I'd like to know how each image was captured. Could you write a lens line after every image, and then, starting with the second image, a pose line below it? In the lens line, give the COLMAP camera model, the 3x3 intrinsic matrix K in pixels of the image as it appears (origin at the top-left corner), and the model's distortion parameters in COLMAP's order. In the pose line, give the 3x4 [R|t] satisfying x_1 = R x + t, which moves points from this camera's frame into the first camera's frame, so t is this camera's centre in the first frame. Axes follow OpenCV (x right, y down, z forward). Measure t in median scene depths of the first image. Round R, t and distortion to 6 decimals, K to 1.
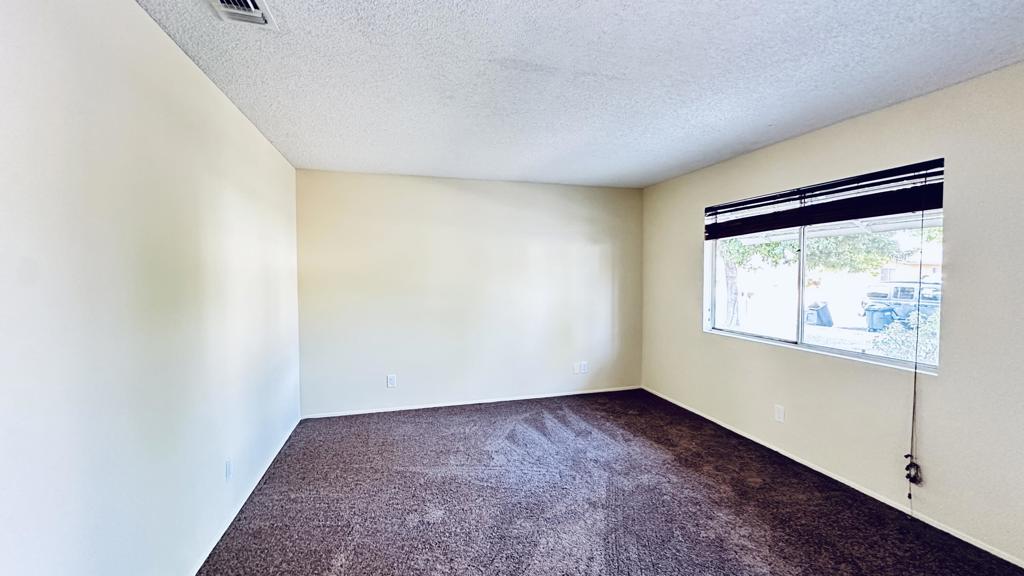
lens RADIAL K [[408.5, 0, 512.4], [0, 408.5, 286.5], [0, 0, 1]] dist [-0.000312, 0.000056]
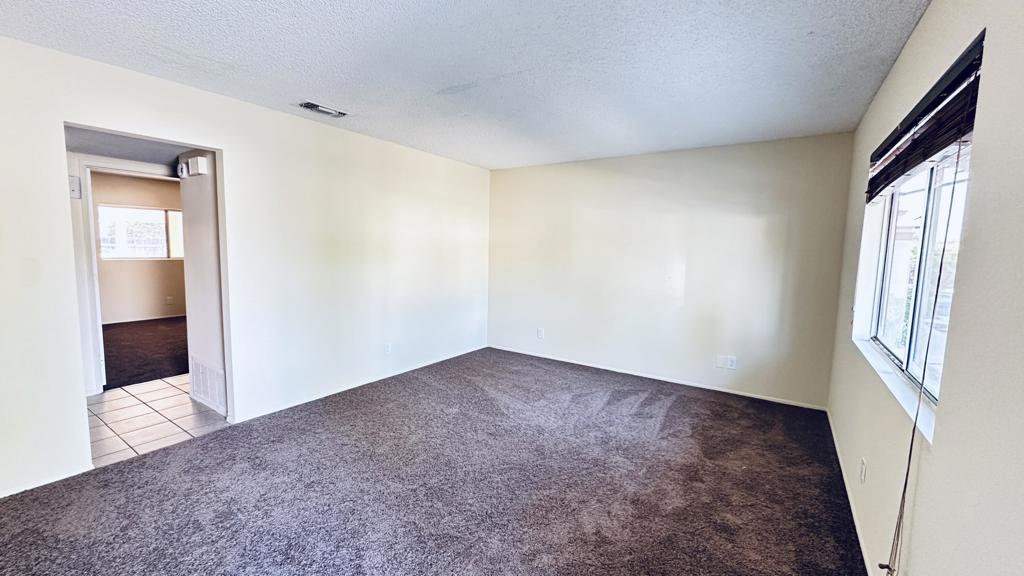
lens RADIAL K [[408.5, 0, 511.6], [0, 408.5, 287.8], [0, 0, 1]] dist [-0.000312, 0.000056]
pose [[0.649310, 0.093057, -0.754809, 0.657977], [-0.047716, 0.995515, 0.081685, -0.004911], [0.759026, -0.017022, 0.650838, 0.138131]]
